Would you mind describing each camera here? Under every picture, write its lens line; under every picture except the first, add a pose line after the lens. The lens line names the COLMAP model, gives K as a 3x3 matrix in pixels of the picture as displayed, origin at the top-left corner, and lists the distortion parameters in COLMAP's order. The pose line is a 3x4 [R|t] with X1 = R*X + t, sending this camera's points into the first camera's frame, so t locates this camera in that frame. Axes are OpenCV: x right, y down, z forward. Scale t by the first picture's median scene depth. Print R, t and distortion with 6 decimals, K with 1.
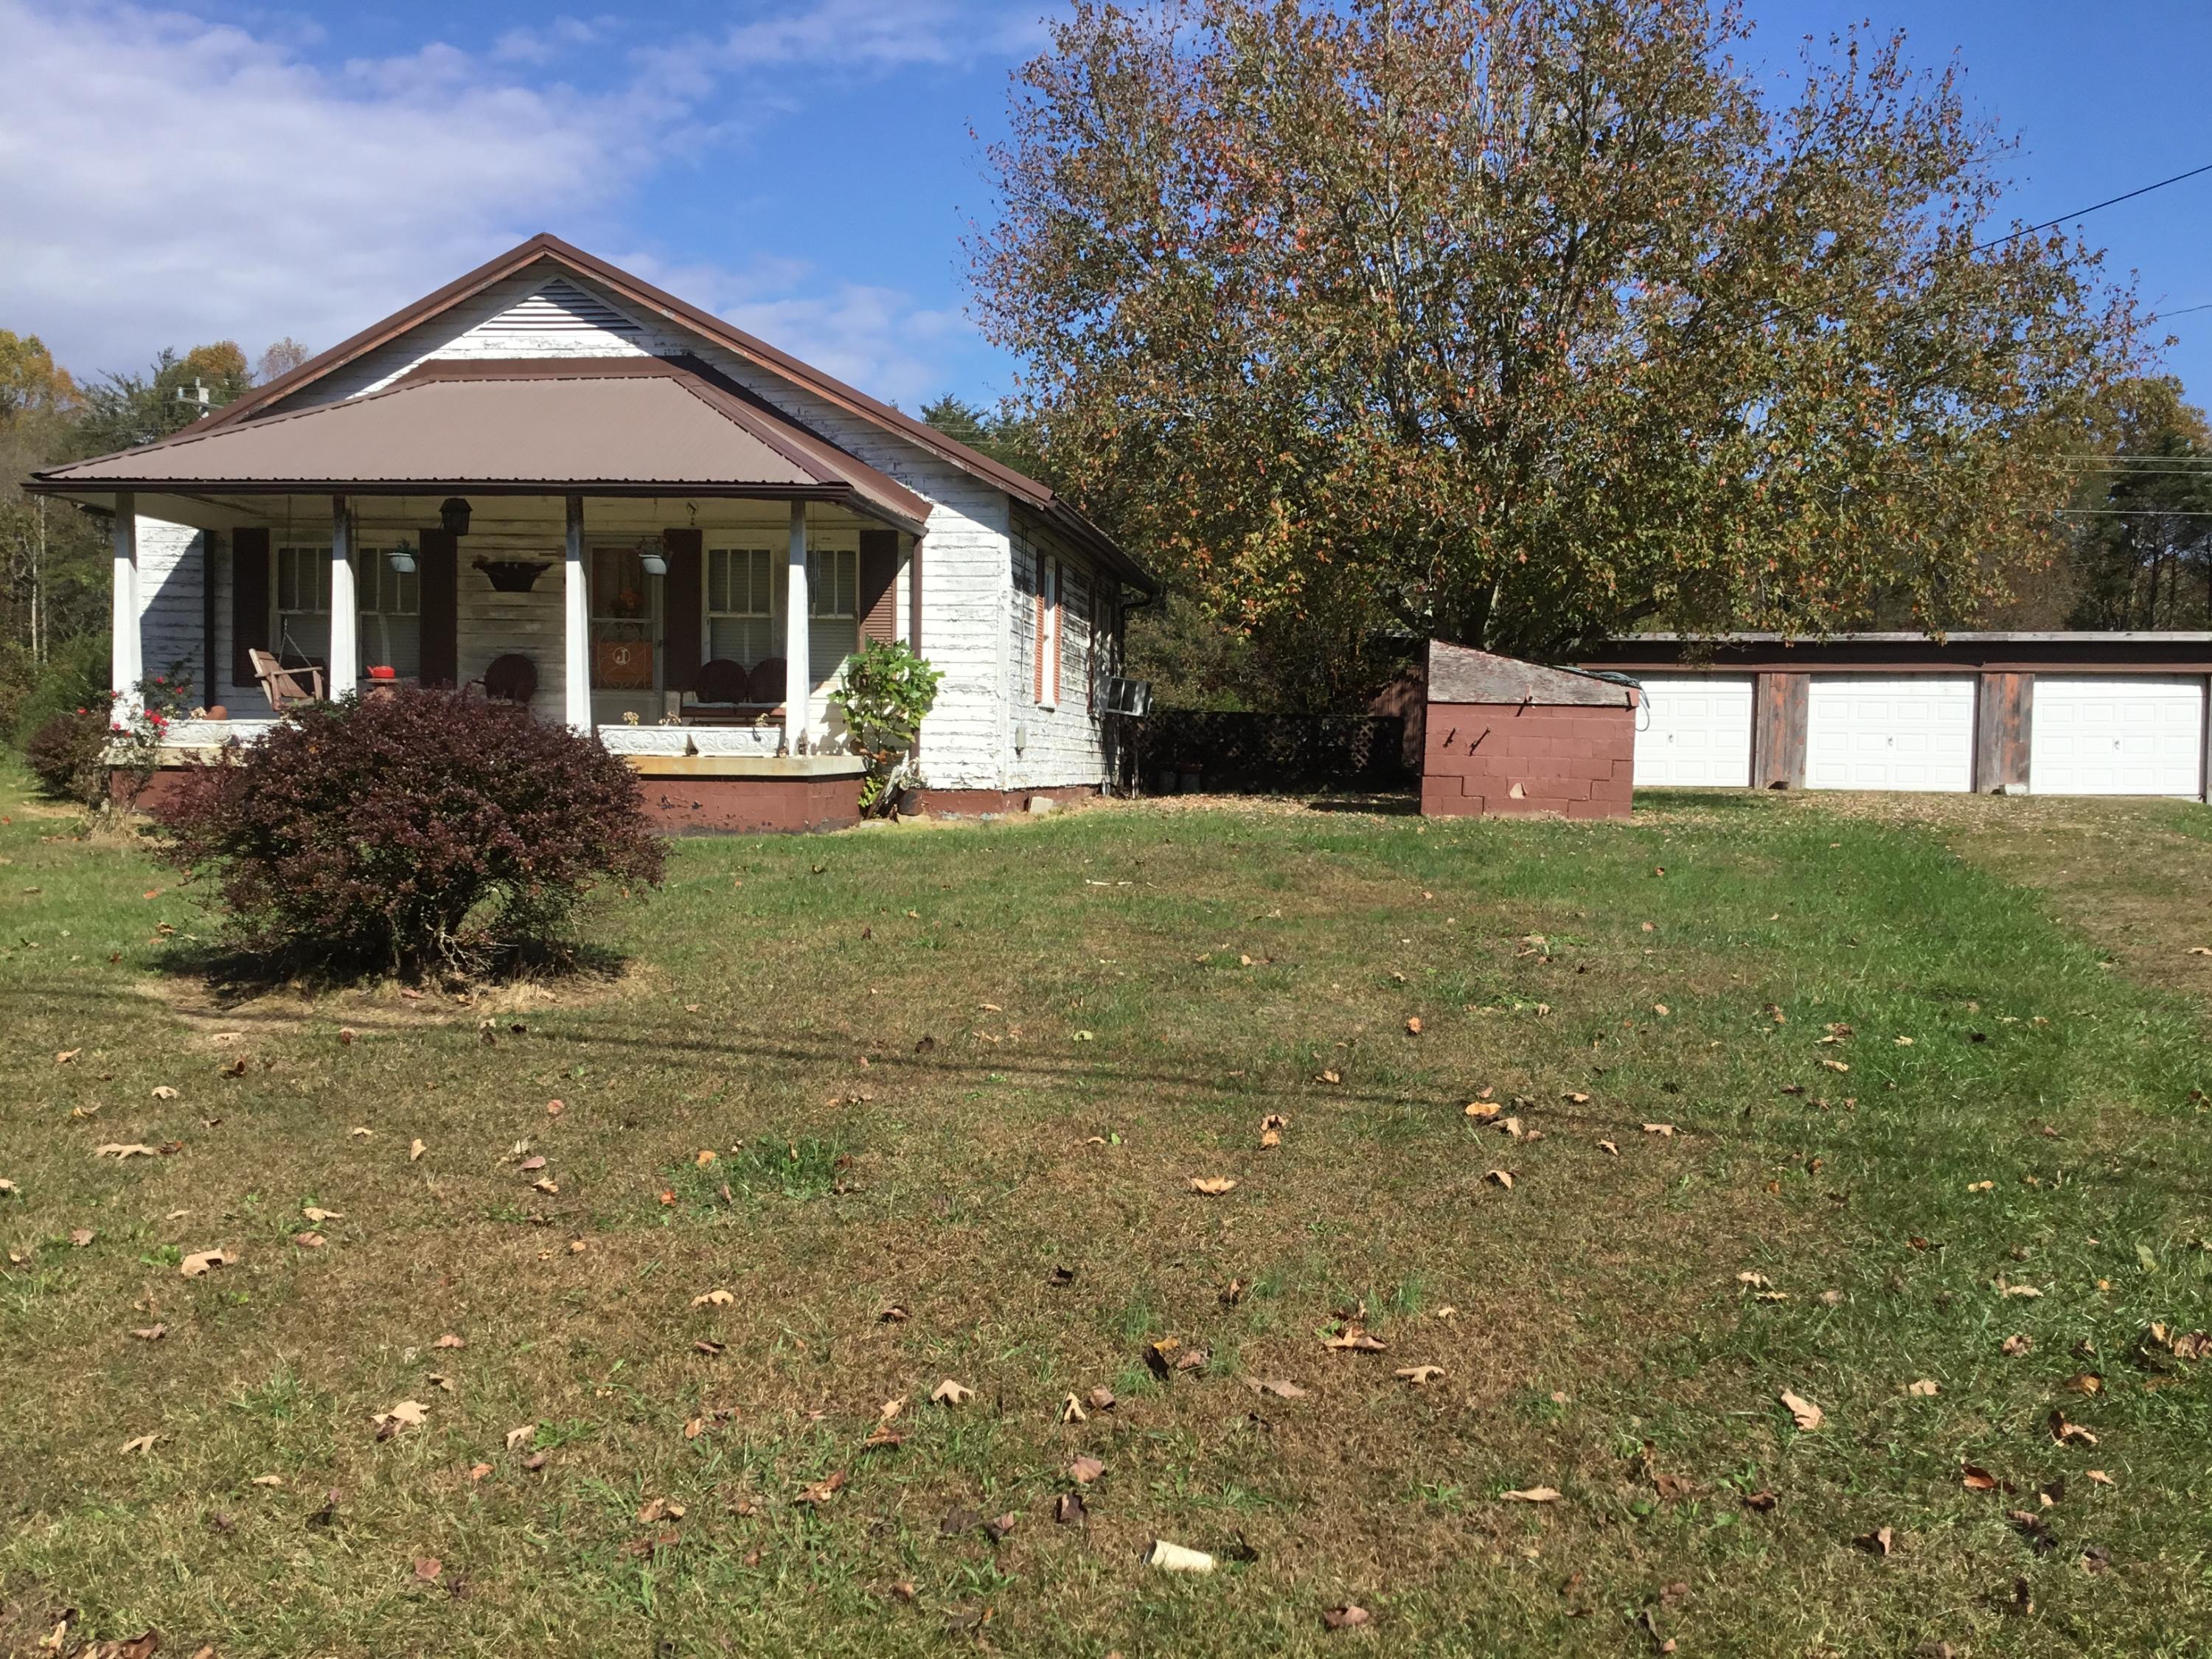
lens RADIAL K [[1983.4, 0, 1107.5], [0, 1983.4, 835.9], [0, 0, 1]] dist [0.118010, -0.194946]
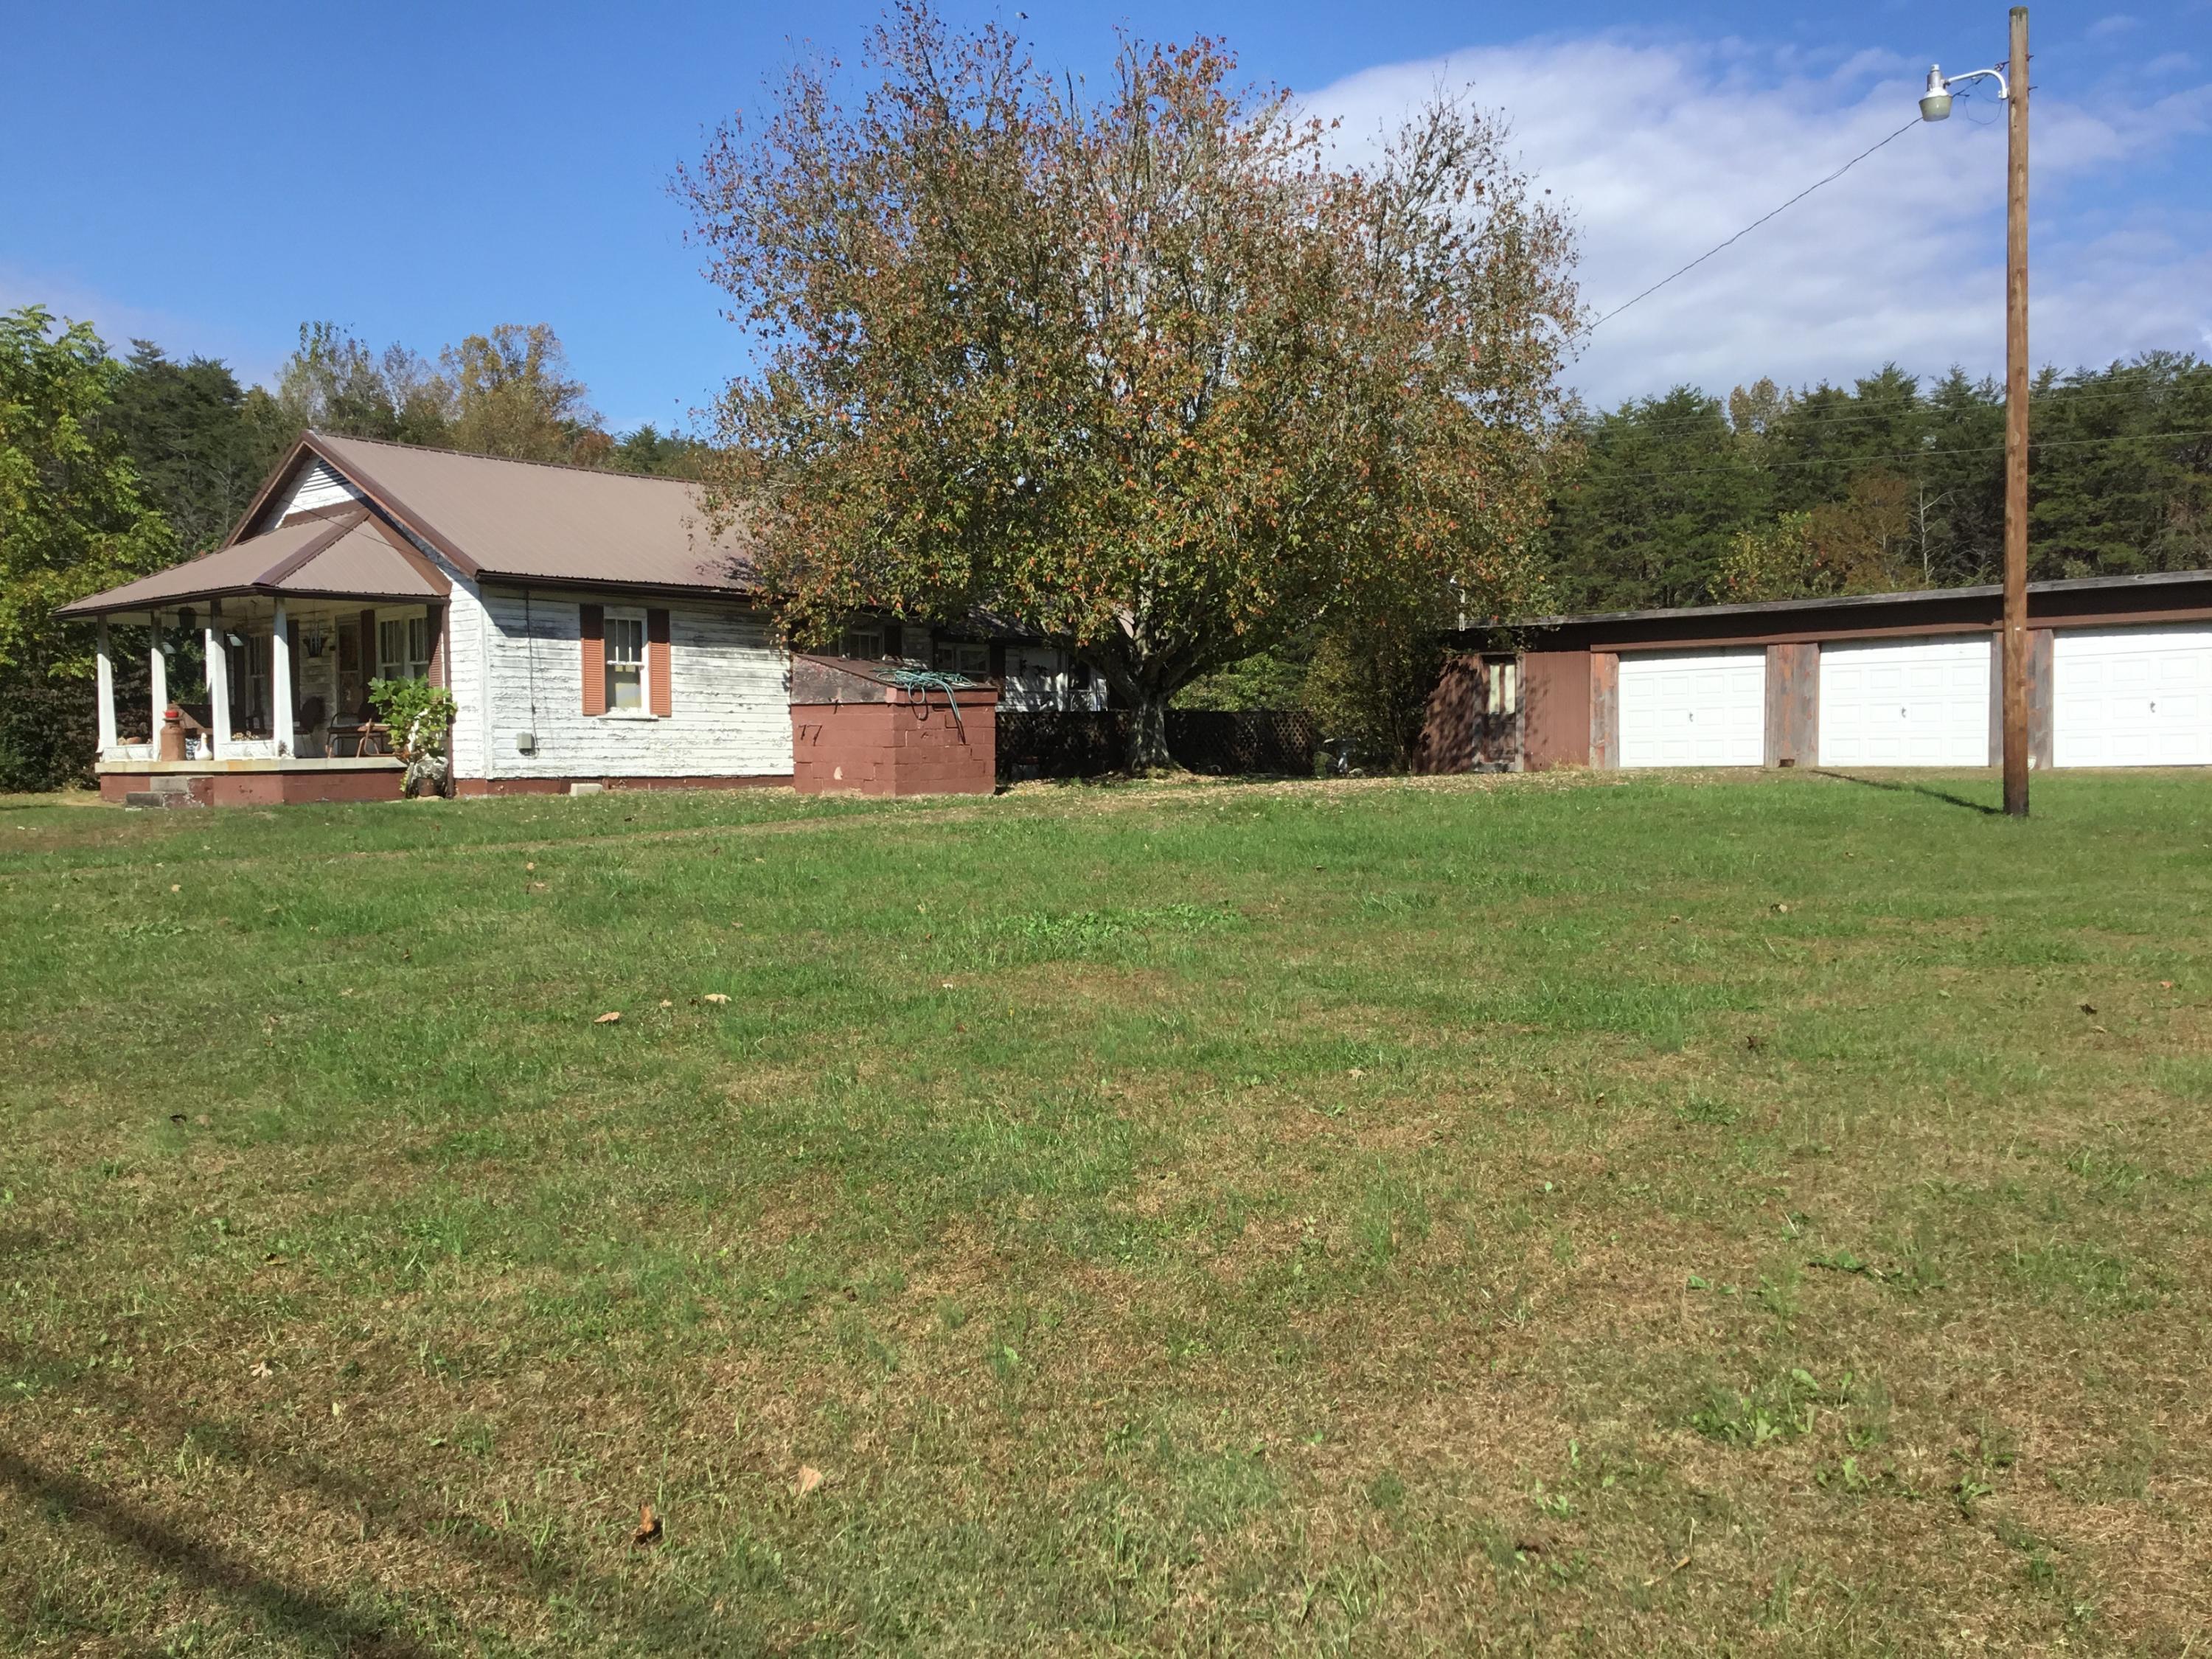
lens RADIAL K [[1983.4, 0, 1097.2], [0, 1983.4, 816.8], [0, 0, 1]] dist [0.118010, -0.194946]
pose [[0.808848, -0.004674, -0.587999, 0.637045], [-0.001746, 0.999945, -0.010350, 0.010196], [0.588015, 0.009398, 0.808796, 0.052891]]
